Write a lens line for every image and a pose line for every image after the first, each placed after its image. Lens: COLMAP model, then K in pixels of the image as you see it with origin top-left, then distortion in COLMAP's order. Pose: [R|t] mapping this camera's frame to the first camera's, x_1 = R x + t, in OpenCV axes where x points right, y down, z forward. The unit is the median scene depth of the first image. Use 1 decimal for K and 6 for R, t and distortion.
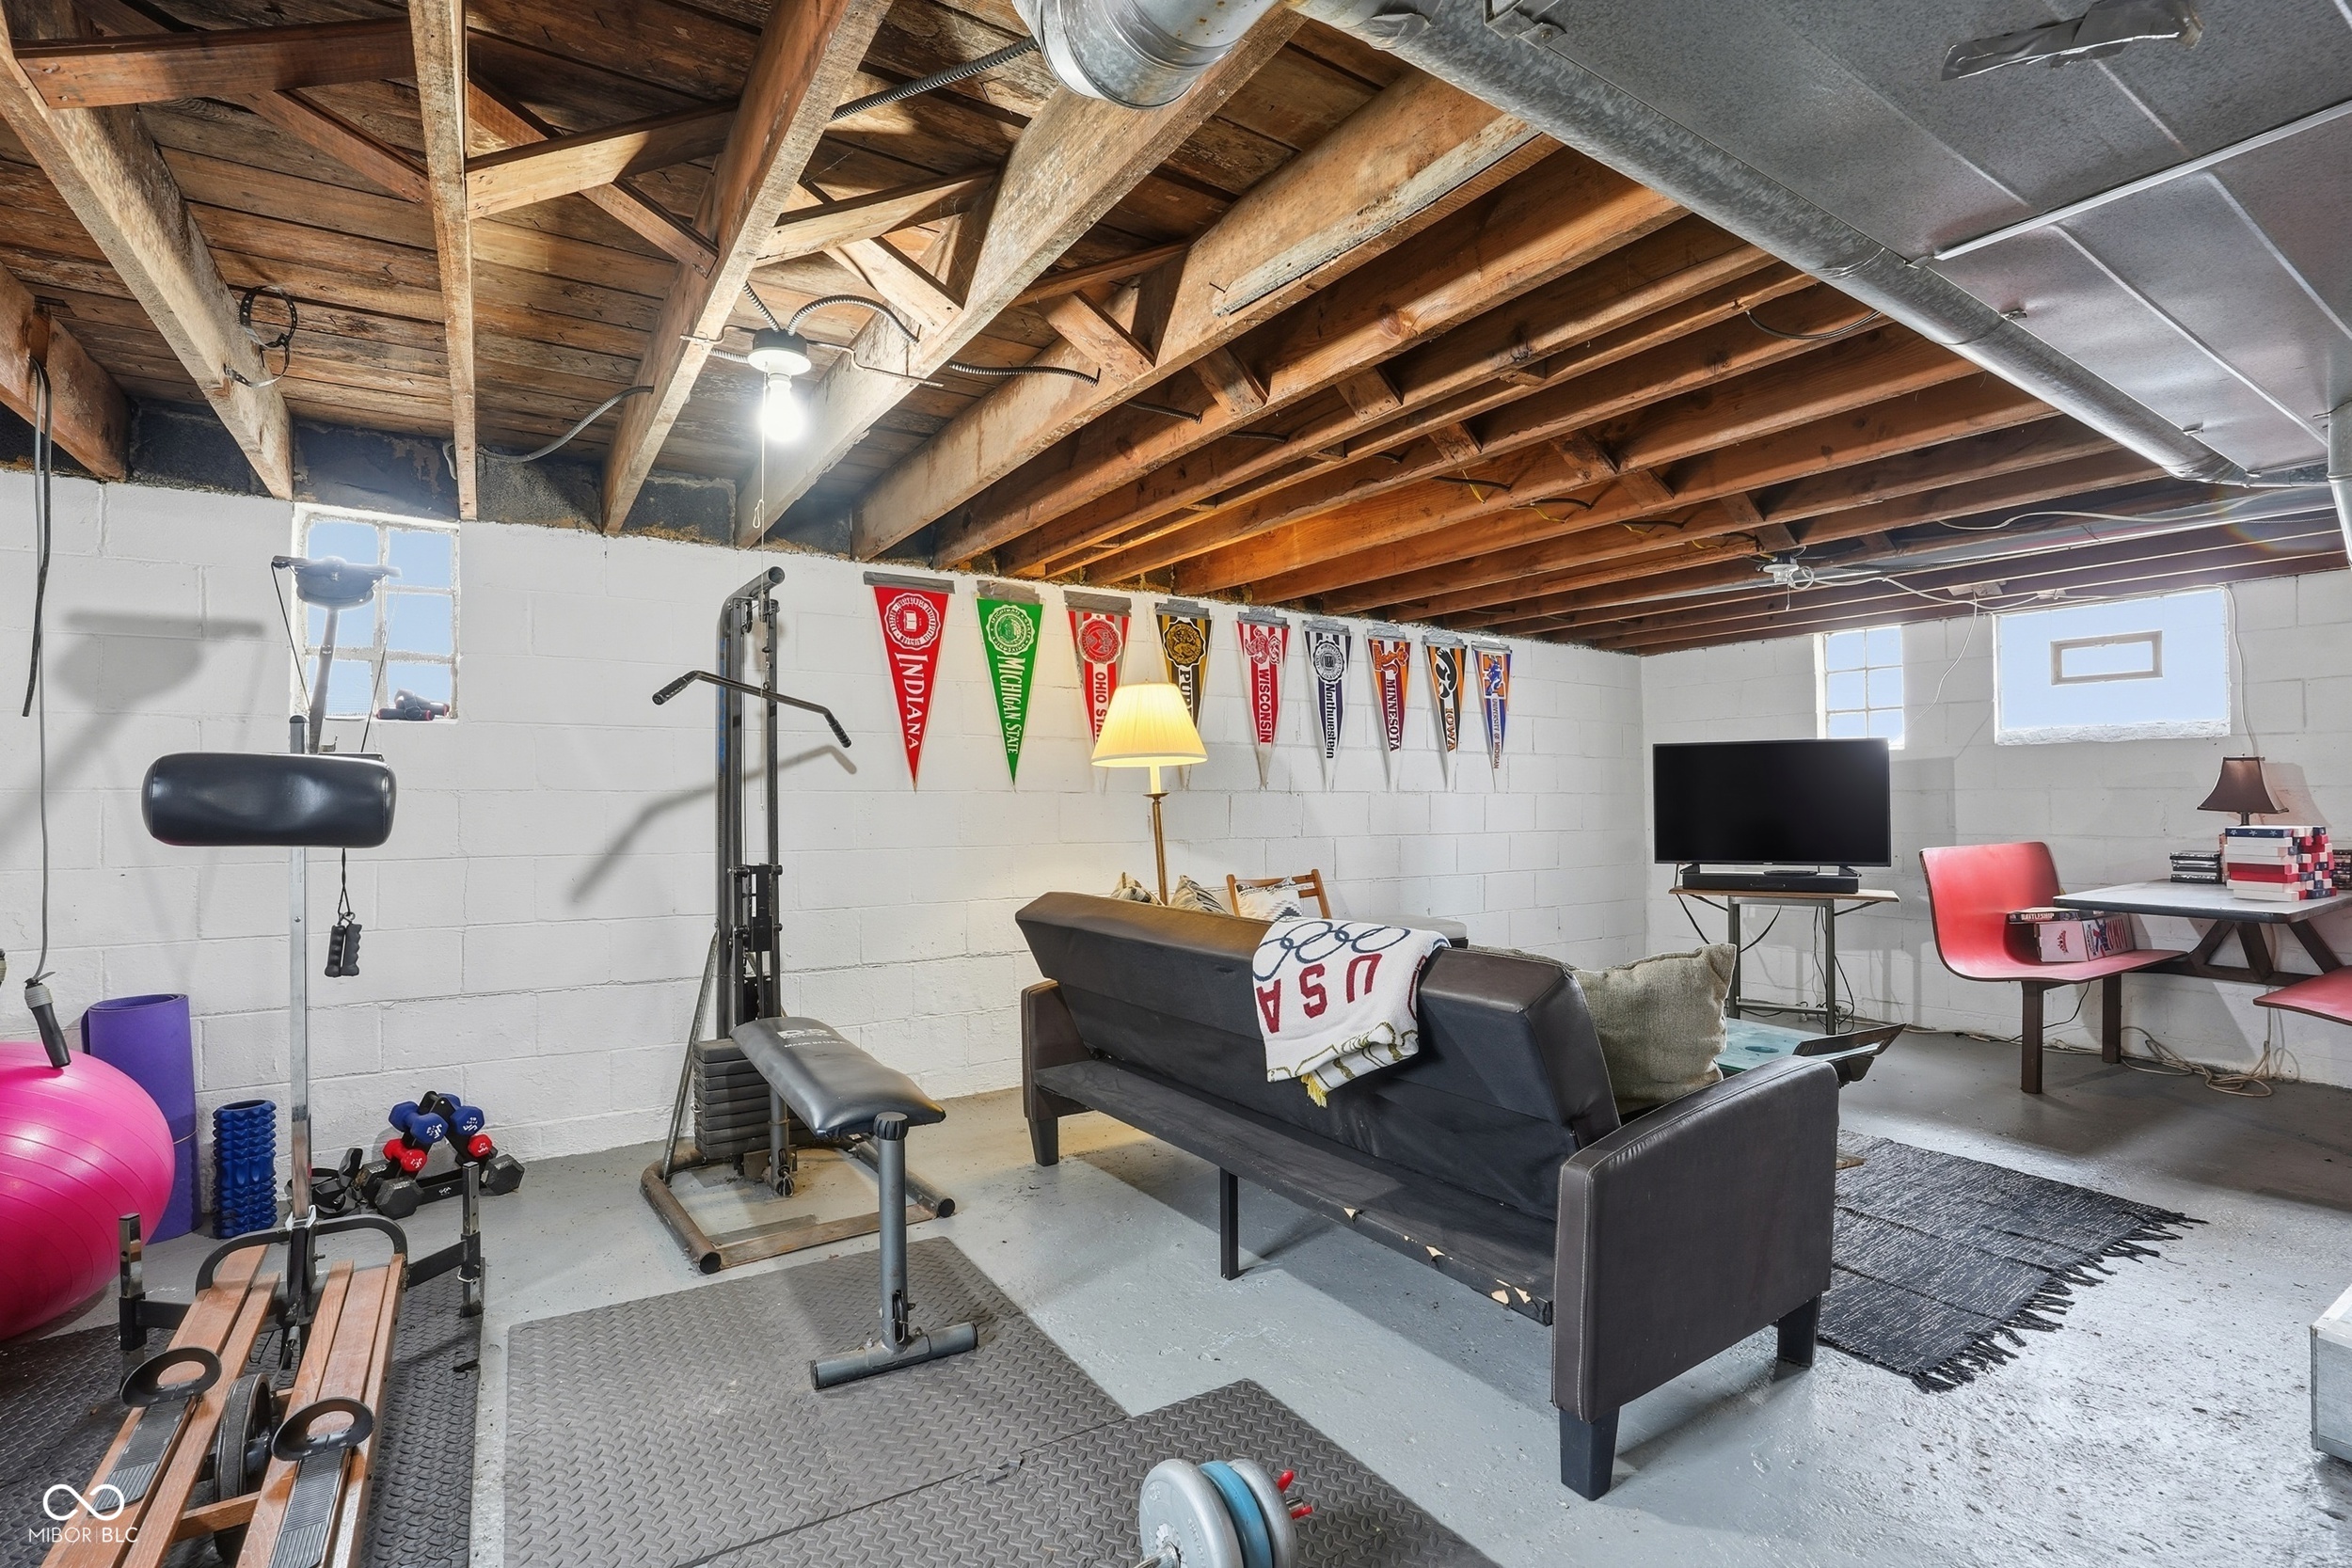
lens RADIAL K [[1099.2, 0, 1178.1], [0, 1099.2, 779.5], [0, 0, 1]] dist [-0.064271, 0.020186]
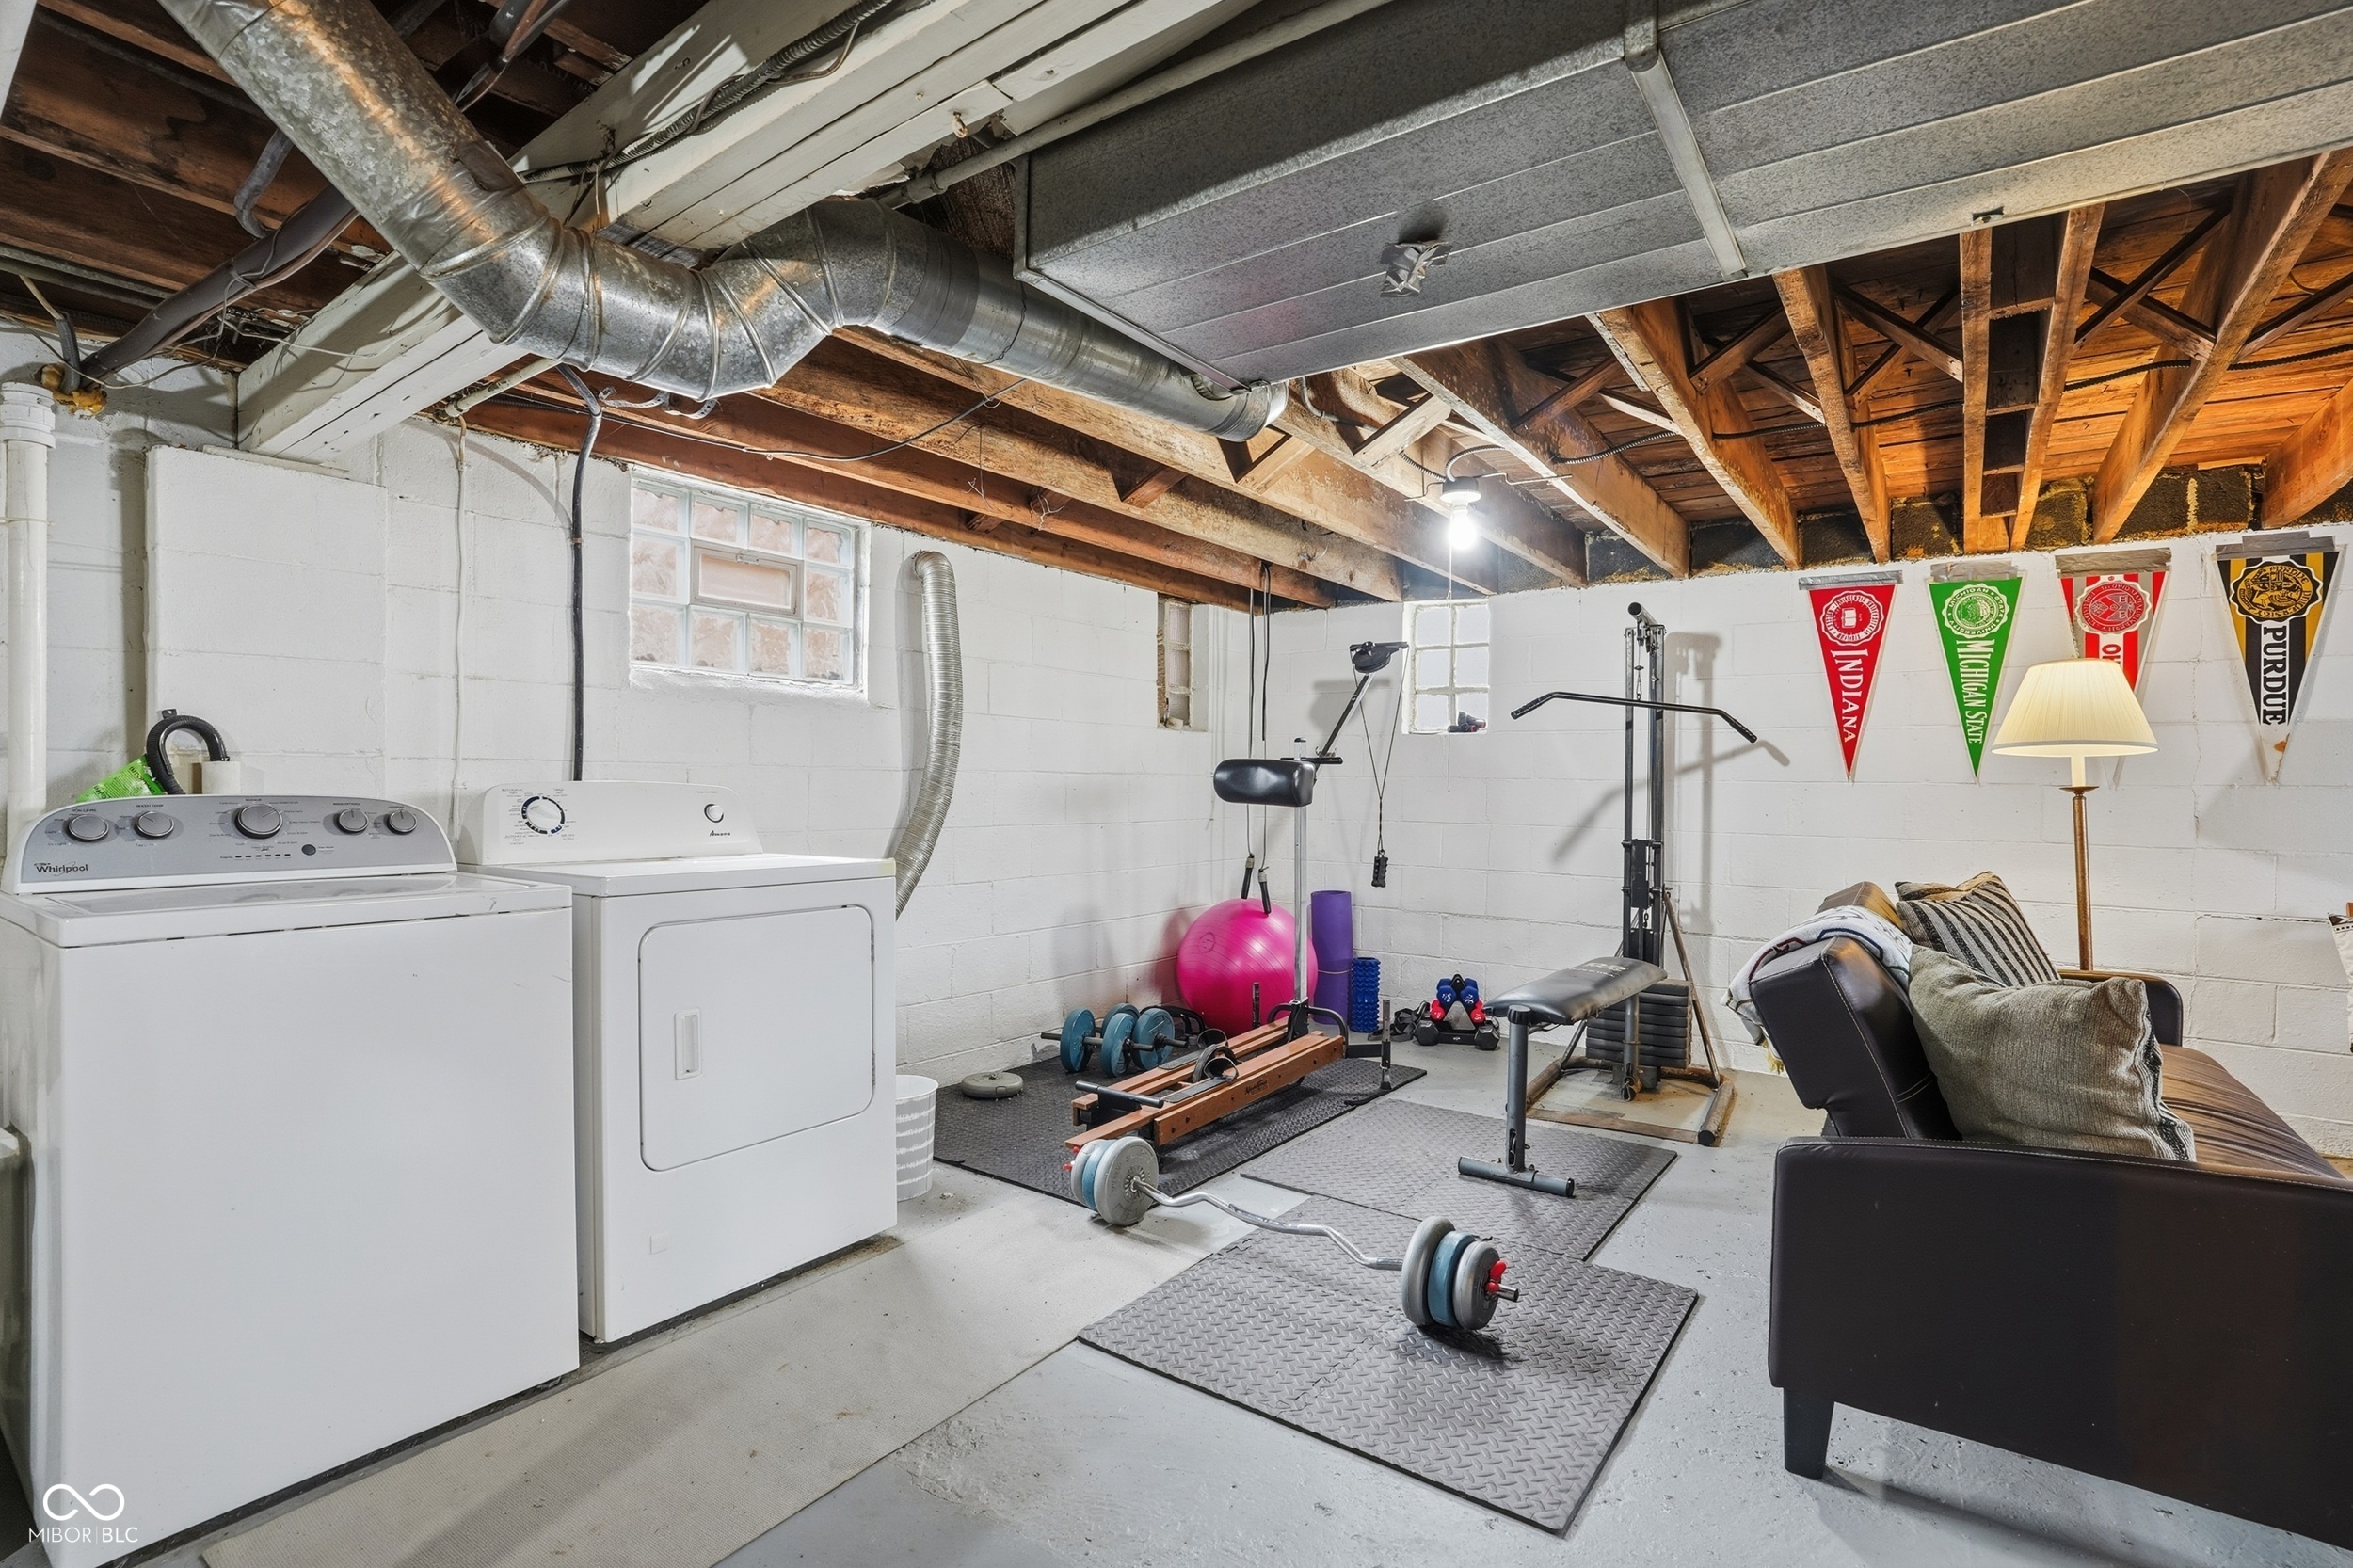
lens RADIAL K [[1099.8, 0, 1170.5], [0, 1099.8, 789.7], [0, 0, 1]] dist [-0.064271, 0.020186]
pose [[0.360599, 0.014770, -0.932604, 0.475131], [0.000670, 0.999870, 0.016095, 0.000666], [0.932721, -0.006428, 0.360542, 0.034278]]
